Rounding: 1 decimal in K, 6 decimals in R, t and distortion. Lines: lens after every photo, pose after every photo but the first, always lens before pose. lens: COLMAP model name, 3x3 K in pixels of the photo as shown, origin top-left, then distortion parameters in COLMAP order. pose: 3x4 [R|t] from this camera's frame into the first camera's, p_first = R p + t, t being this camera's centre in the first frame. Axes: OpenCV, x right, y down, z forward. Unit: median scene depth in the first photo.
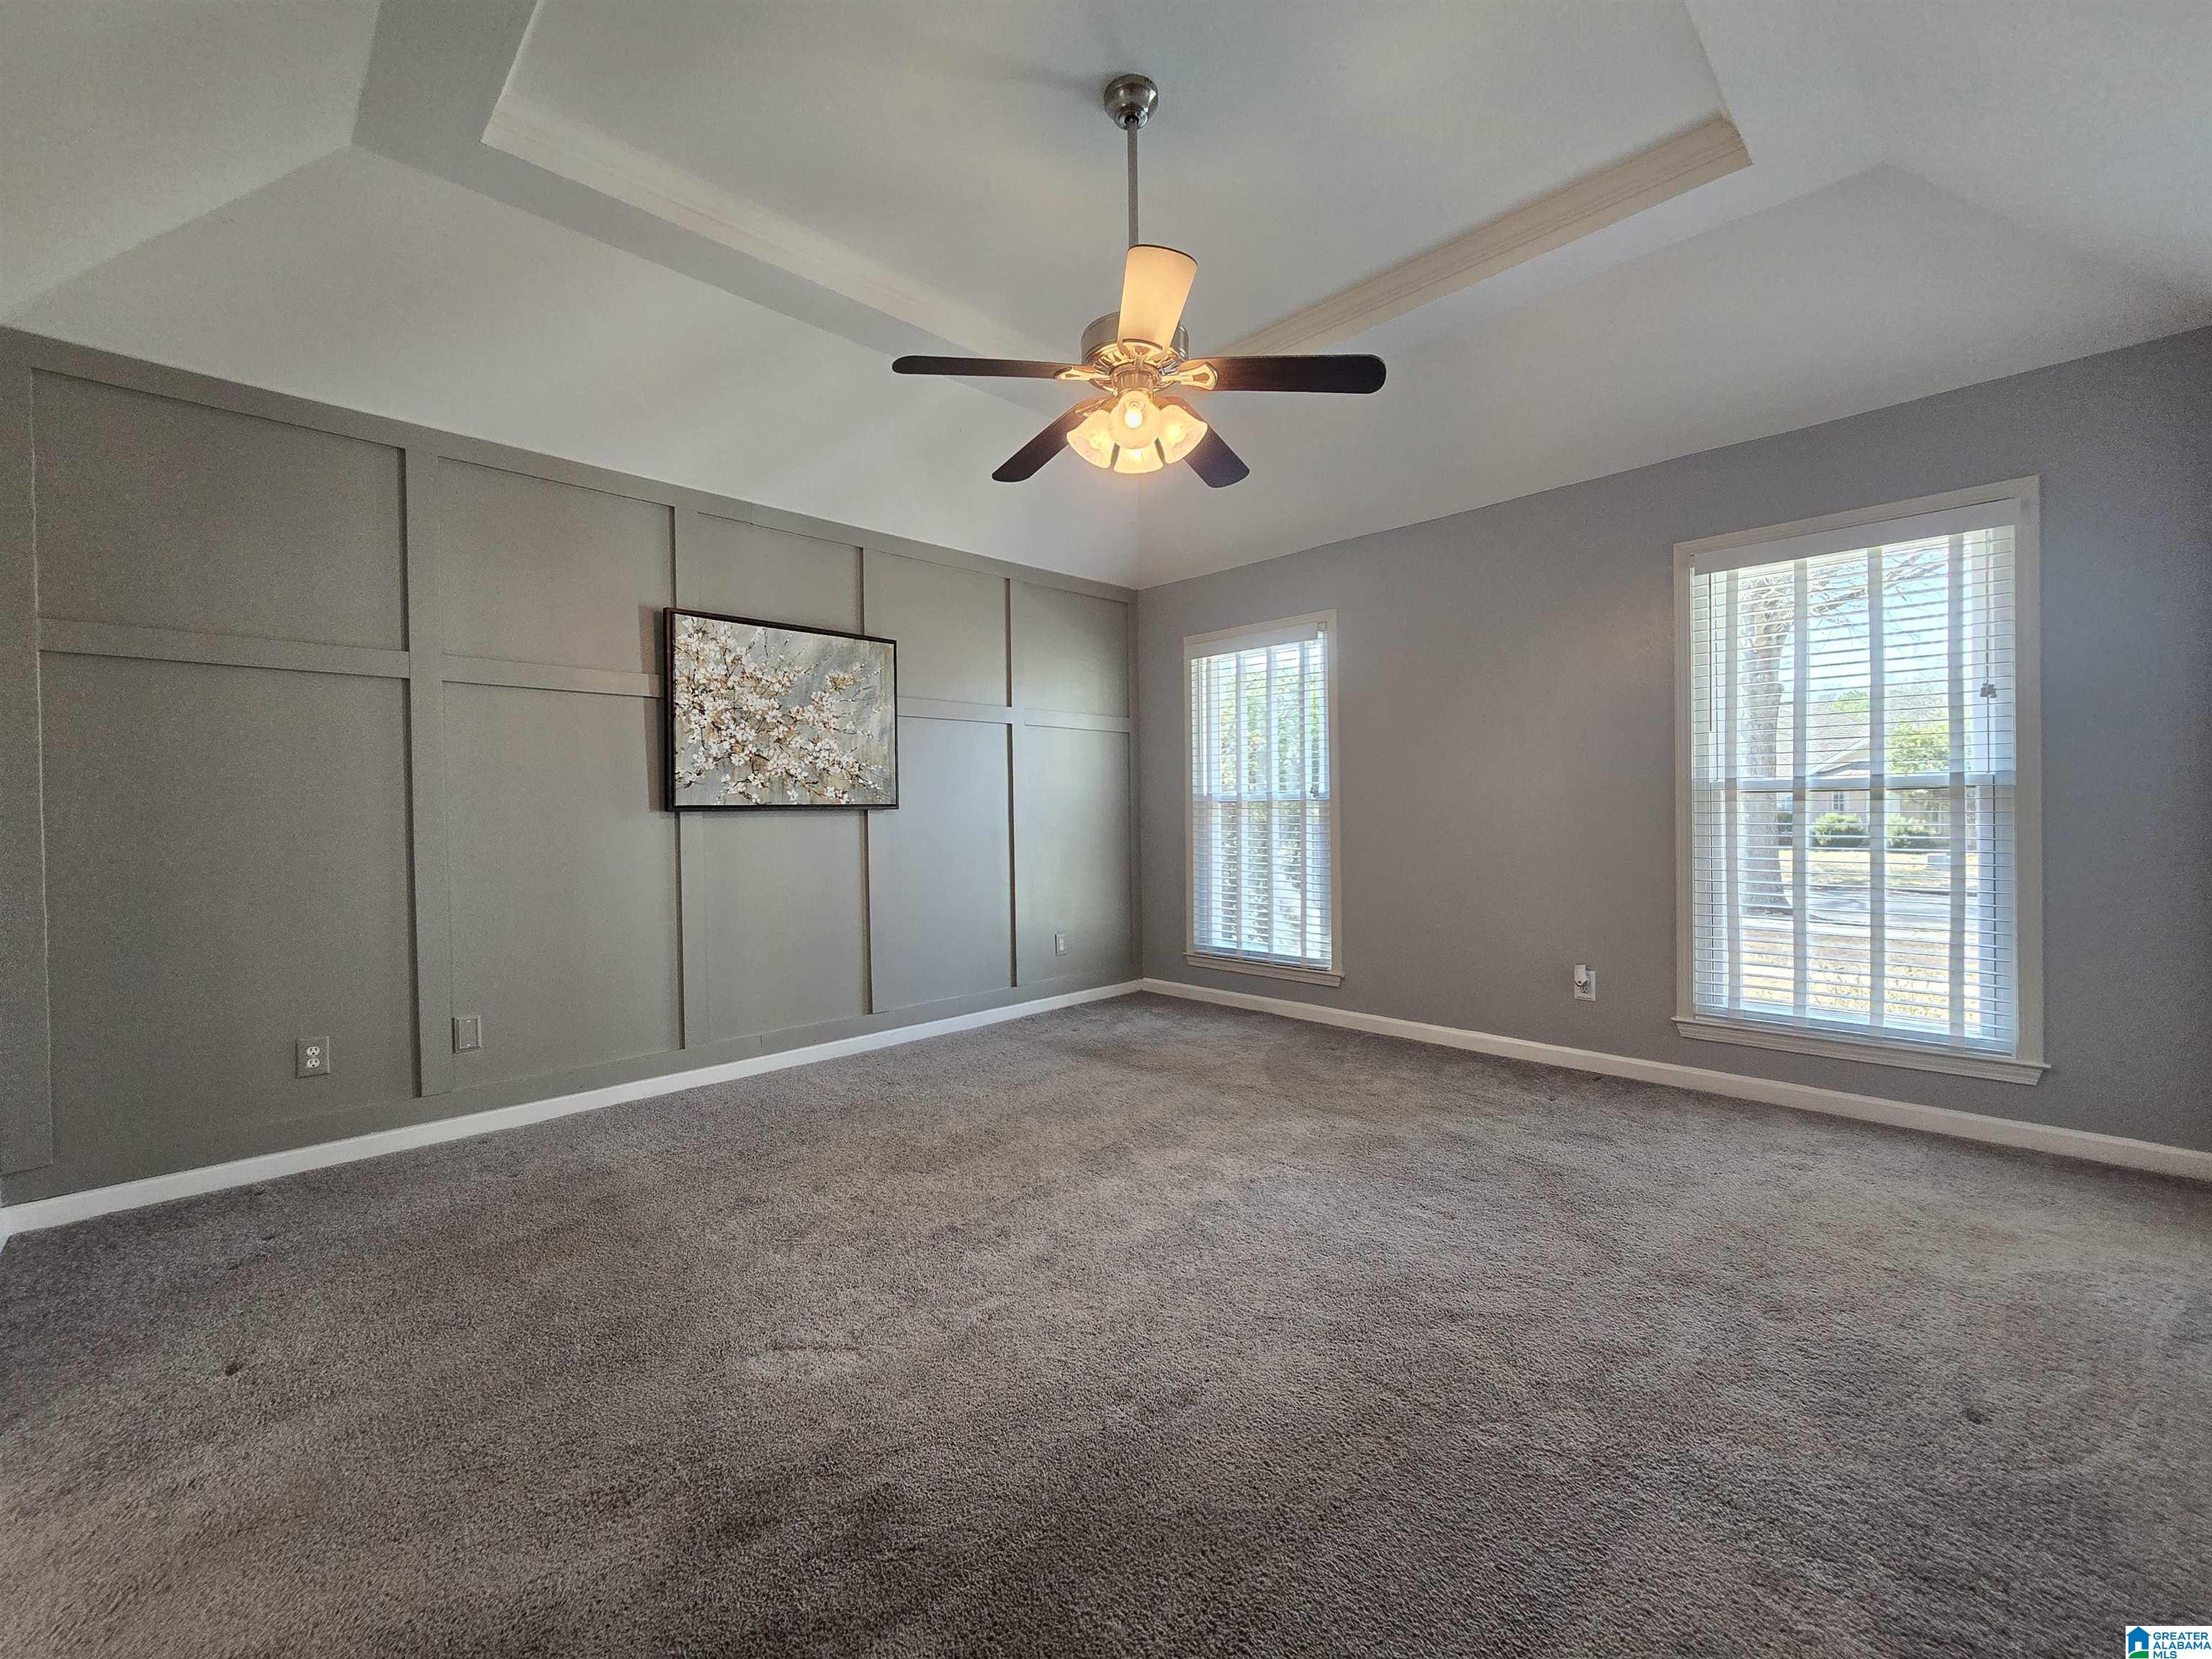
lens RADIAL K [[907.9, 0, 1094.9], [0, 907.9, 818.9], [0, 0, 1]] dist [-0.003103, -0.001307]
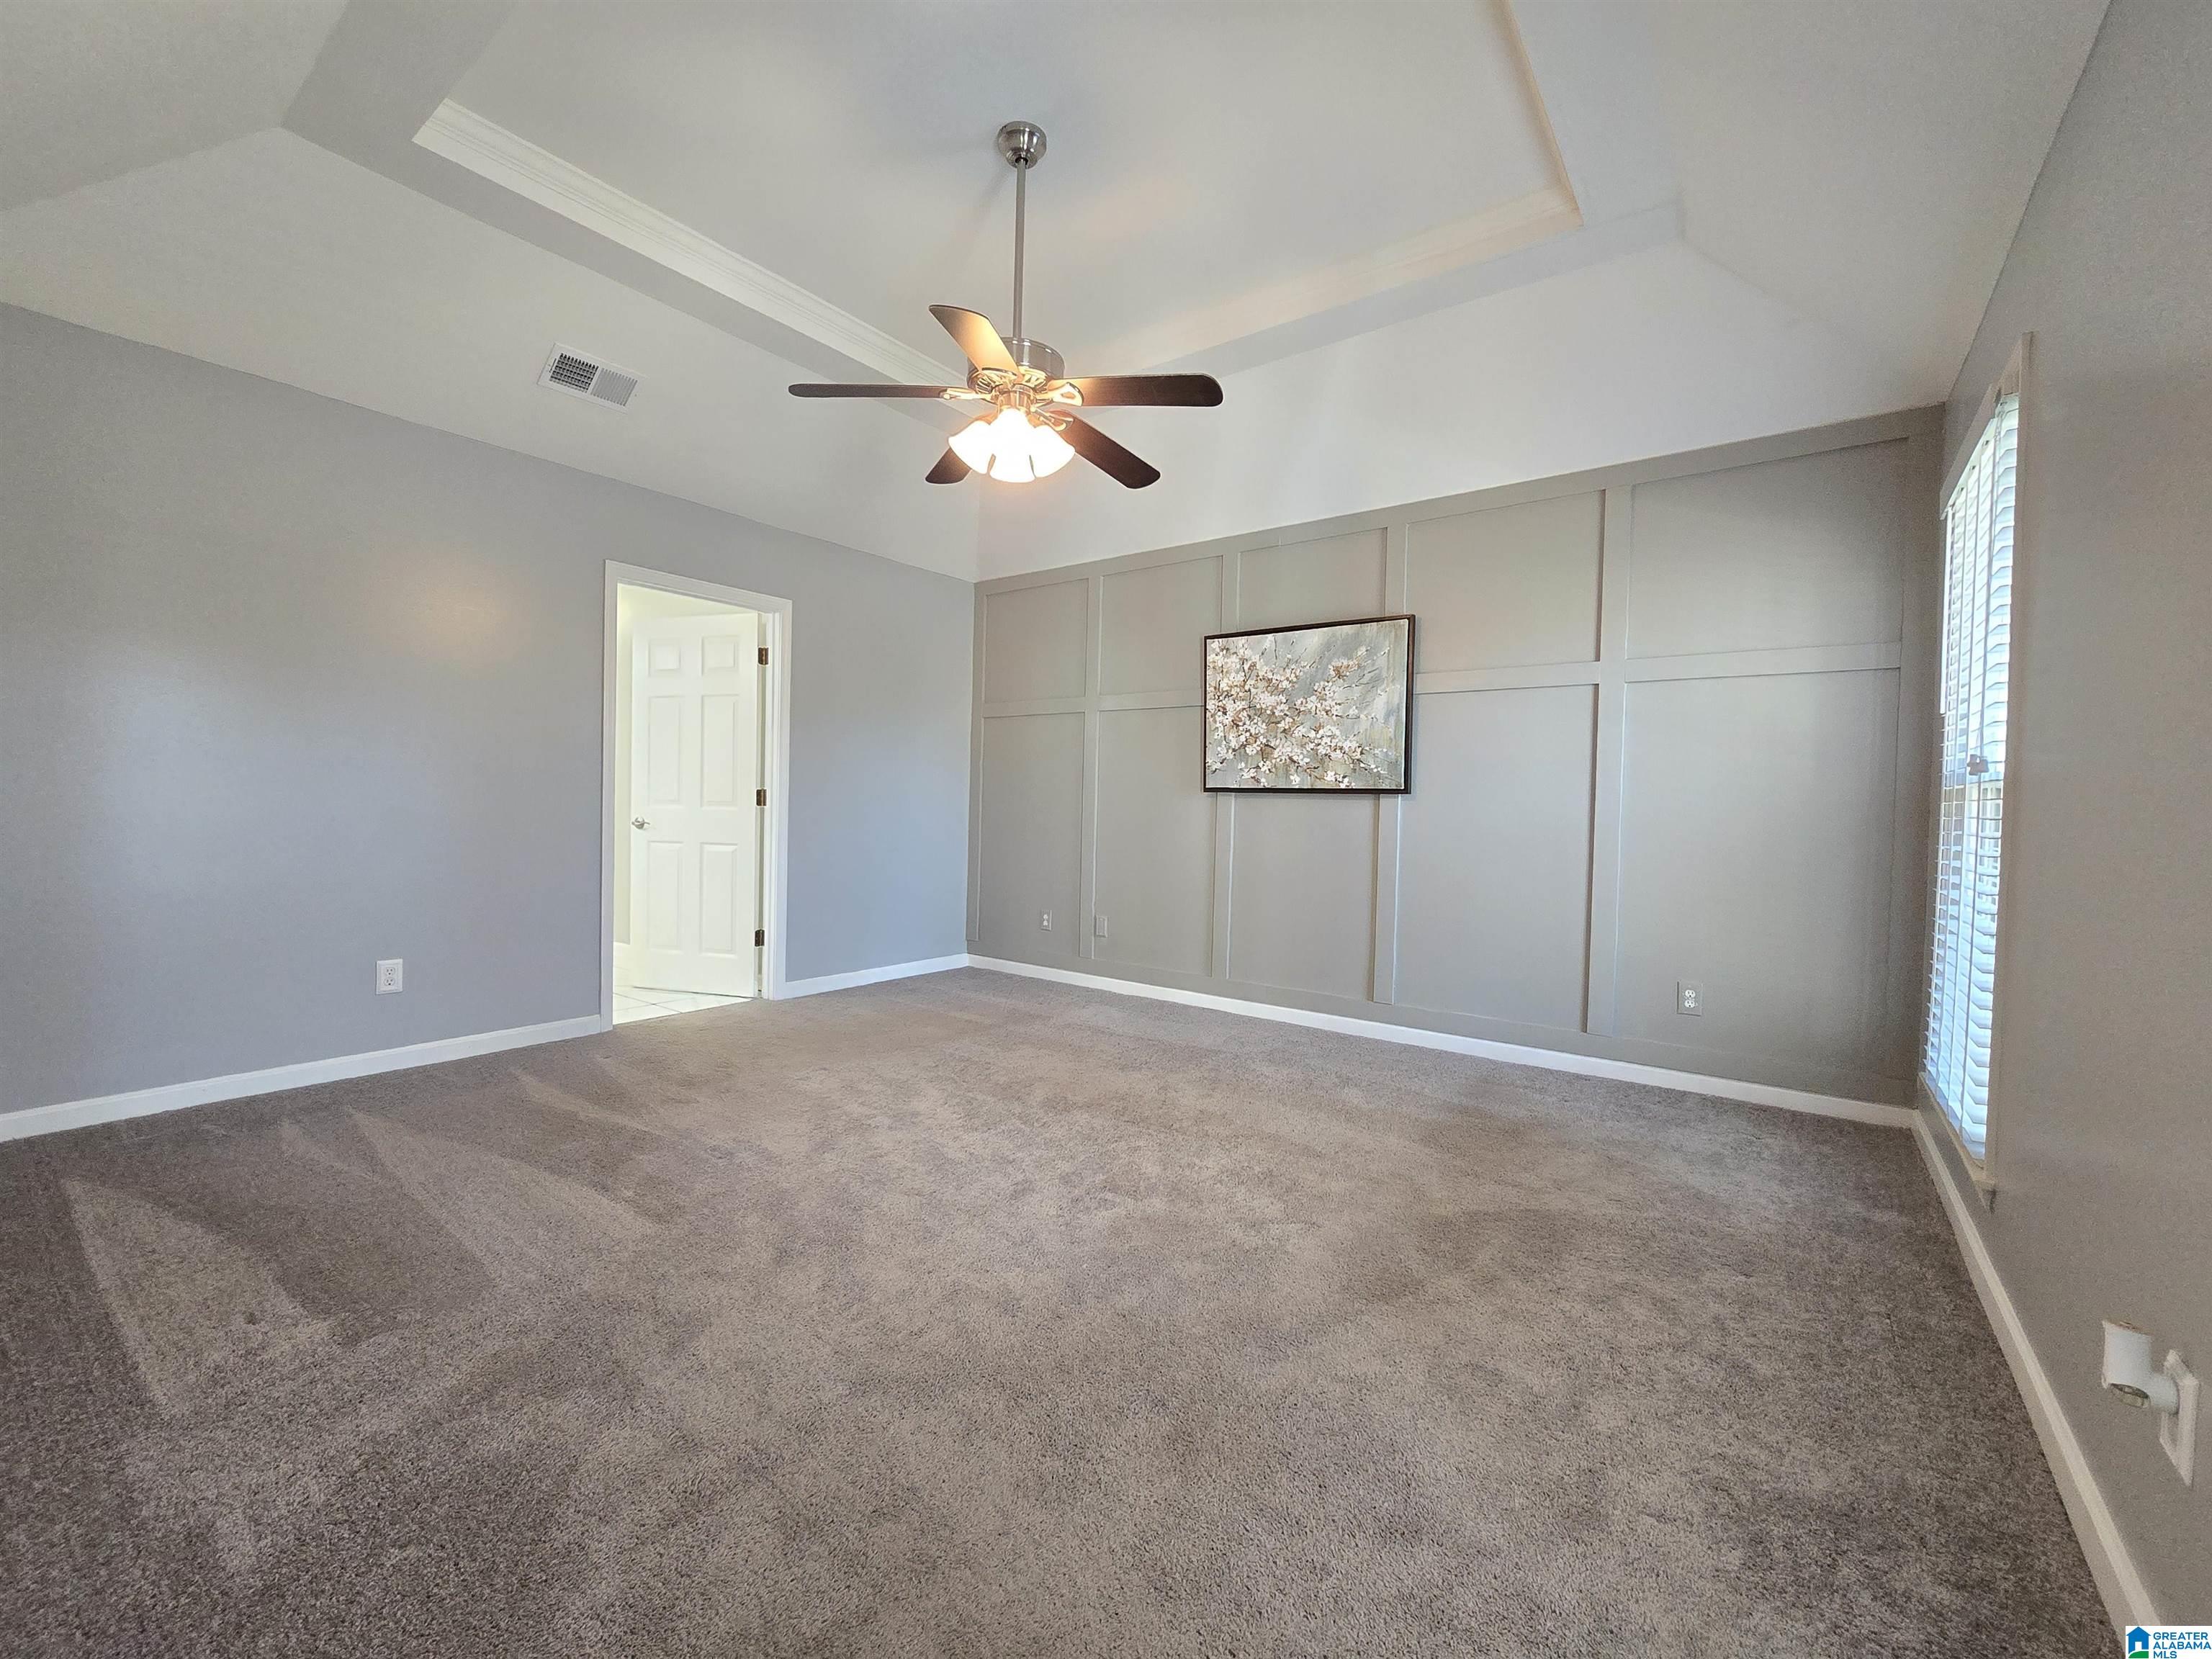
lens RADIAL K [[907.9, 0, 1098.3], [0, 907.9, 826.3], [0, 0, 1]] dist [-0.003103, -0.001307]
pose [[0.147091, 0.041731, -0.988242, 0.744412], [-0.030077, 0.998836, 0.037702, -0.003596], [0.988666, 0.024178, 0.148175, 0.606938]]
